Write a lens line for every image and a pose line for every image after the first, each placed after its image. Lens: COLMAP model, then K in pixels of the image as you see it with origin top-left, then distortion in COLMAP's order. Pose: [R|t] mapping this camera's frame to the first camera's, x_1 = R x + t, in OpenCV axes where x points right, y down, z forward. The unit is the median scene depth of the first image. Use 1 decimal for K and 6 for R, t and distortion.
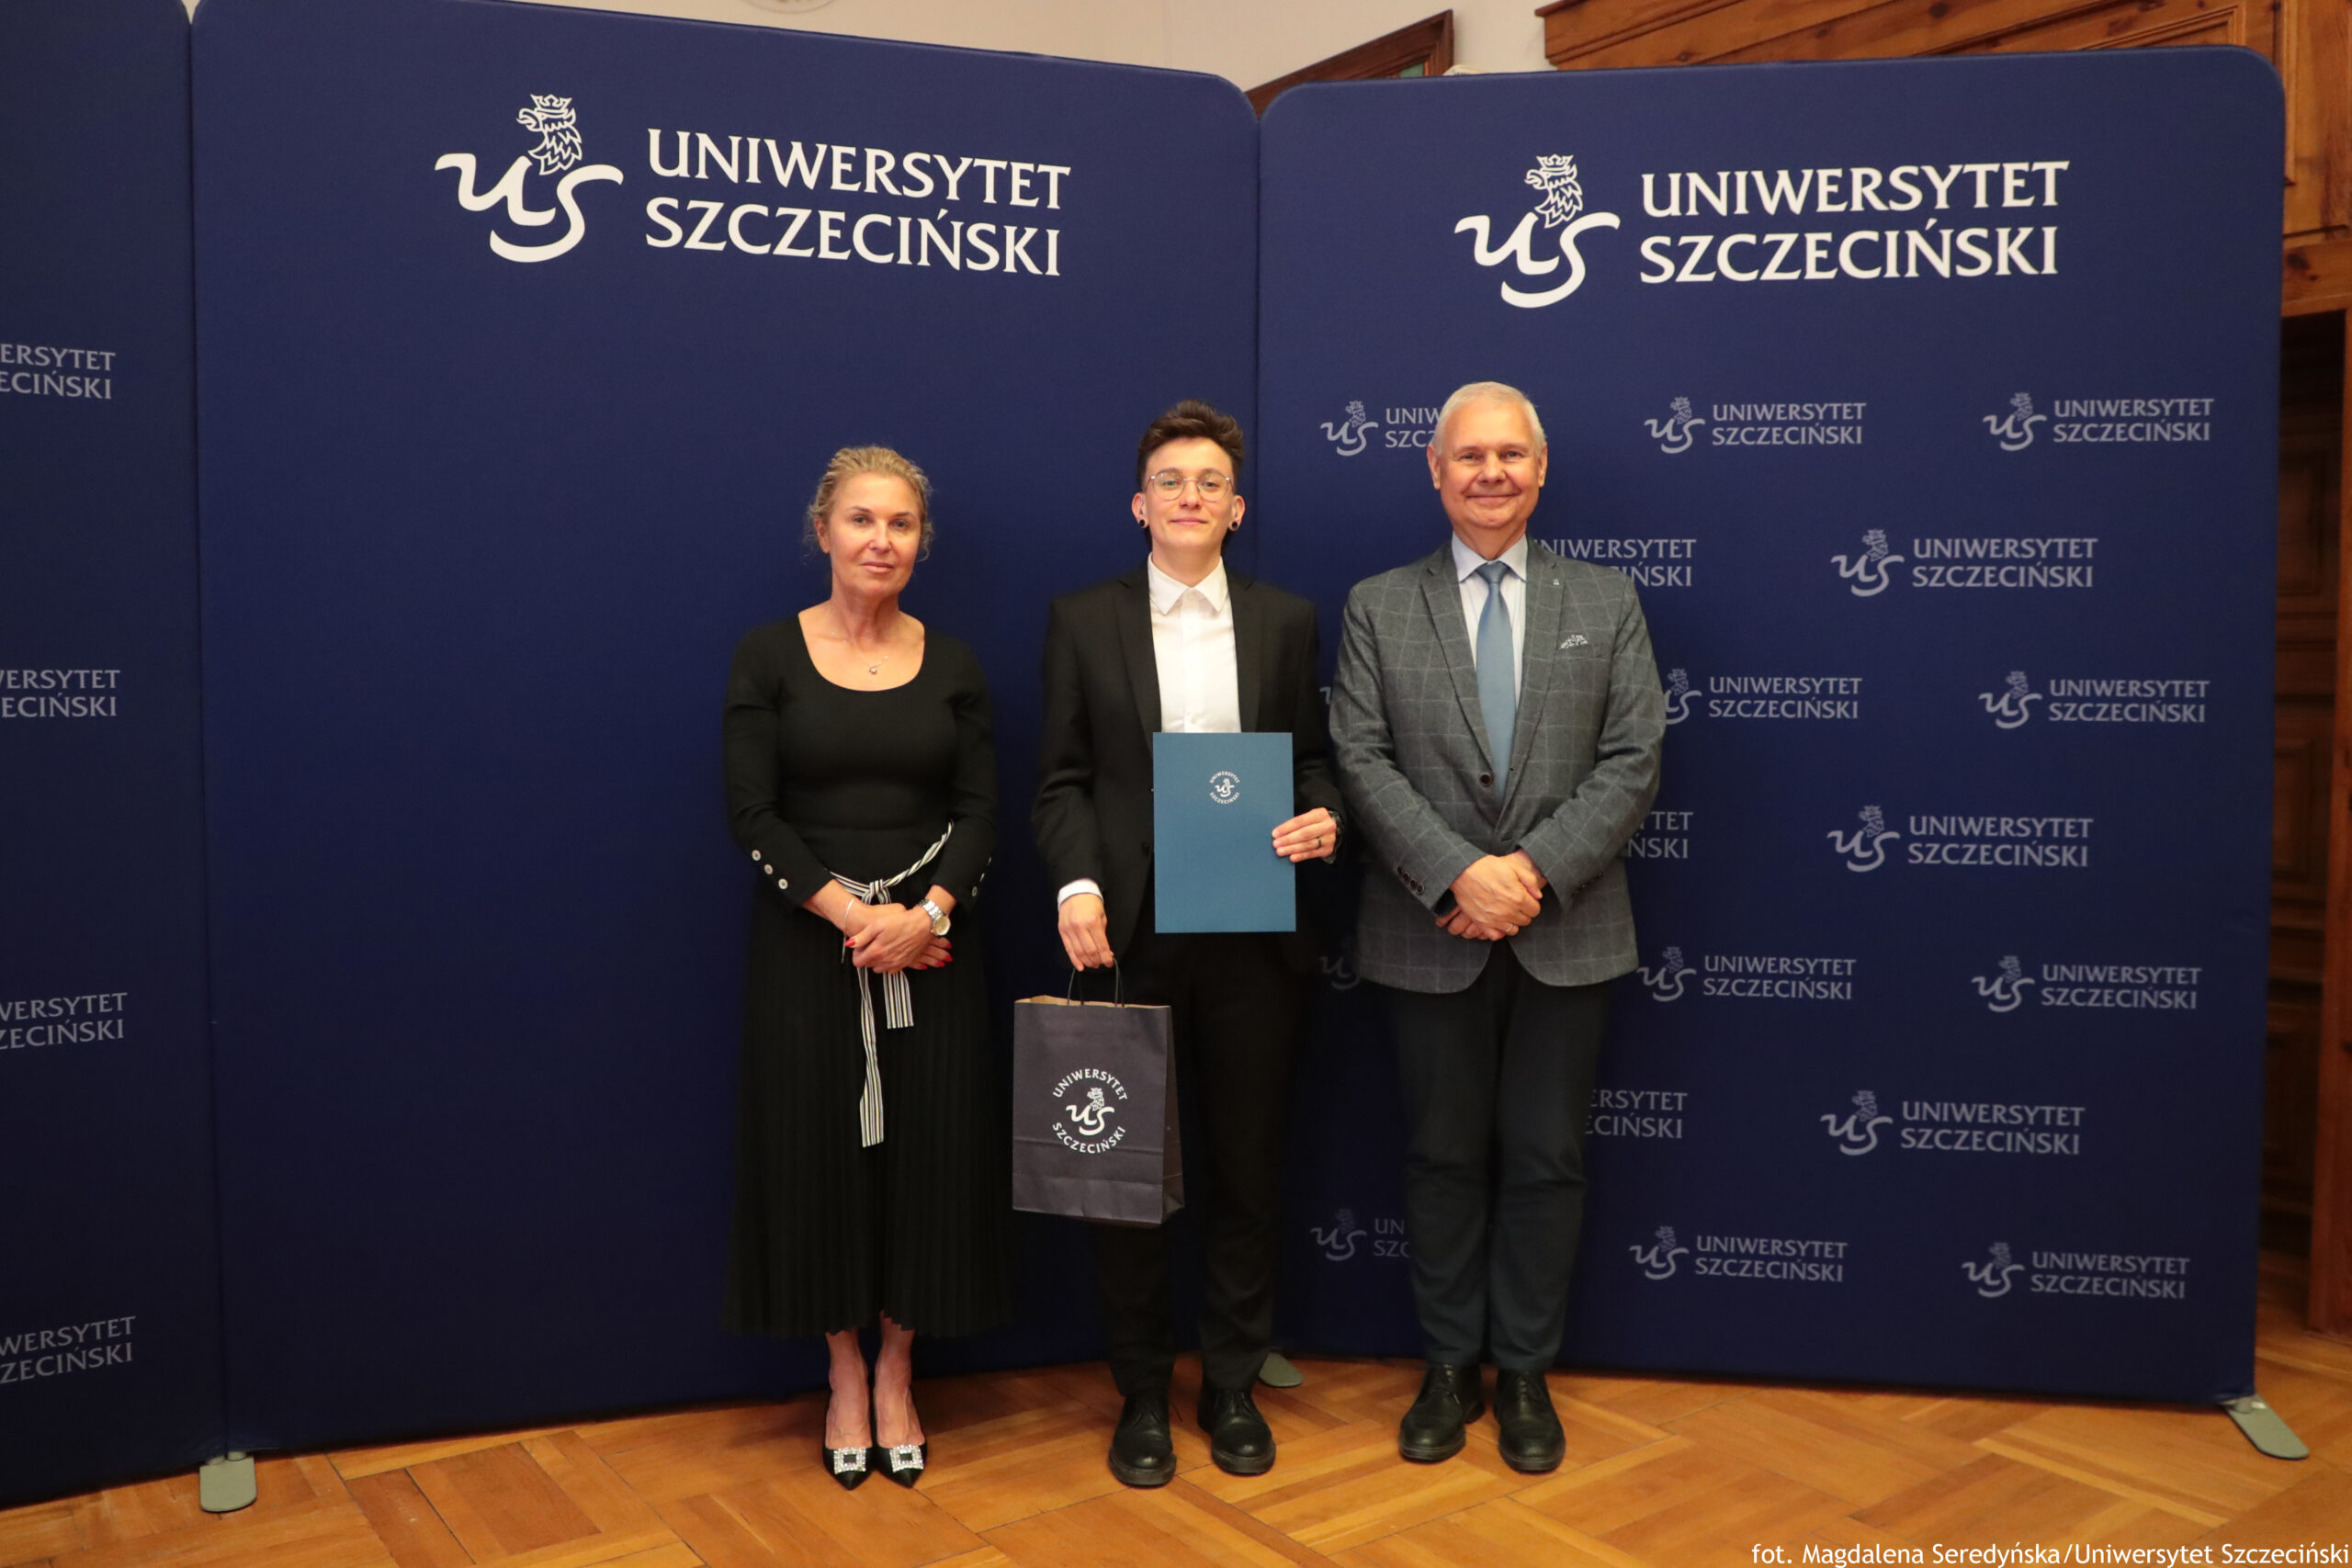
lens RADIAL K [[1908.1, 0, 1198.1], [0, 1908.1, 784.8], [0, 0, 1]] dist [-0.045861, 0.042586]
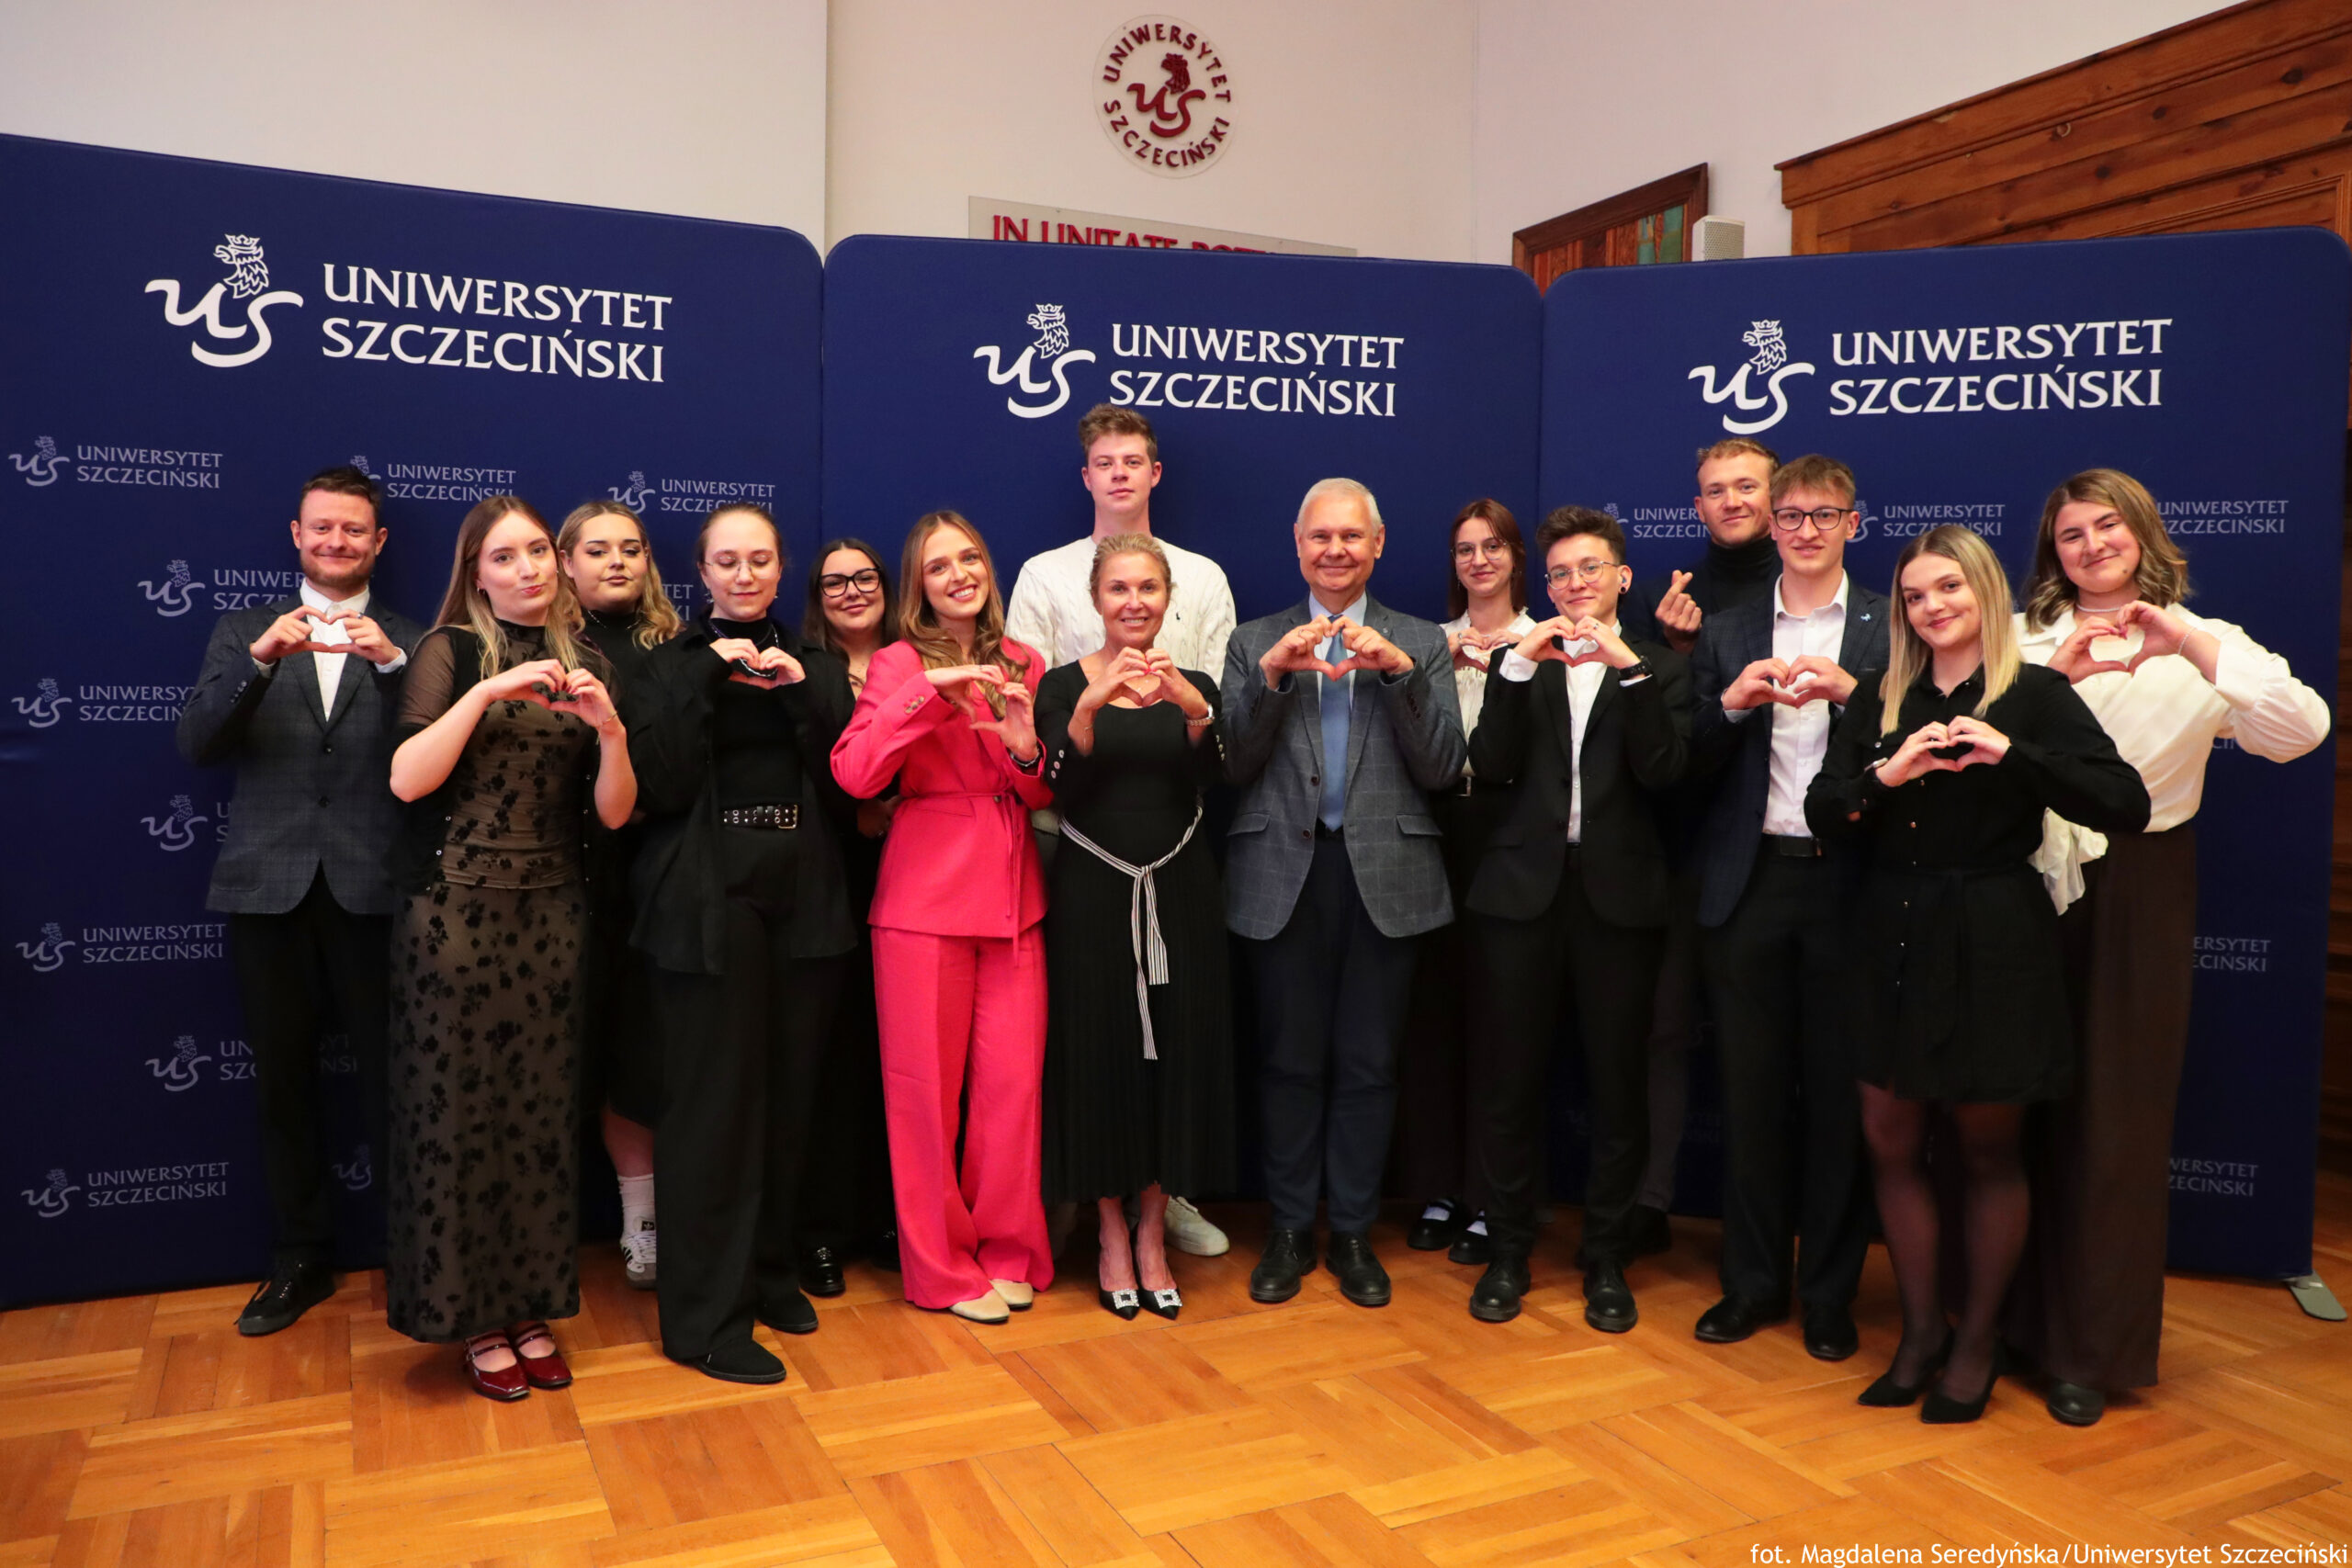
lens RADIAL K [[1714.0, 0, 1176.0], [0, 1714.0, 784.0], [0, 0, 1]] dist [-0.063117, 0.053029]
pose [[0.983856, 0.019769, -0.177865, -0.002739], [-0.020141, 0.999797, -0.000285, 0.005394], [0.177823, 0.003863, 0.984055, -0.263732]]
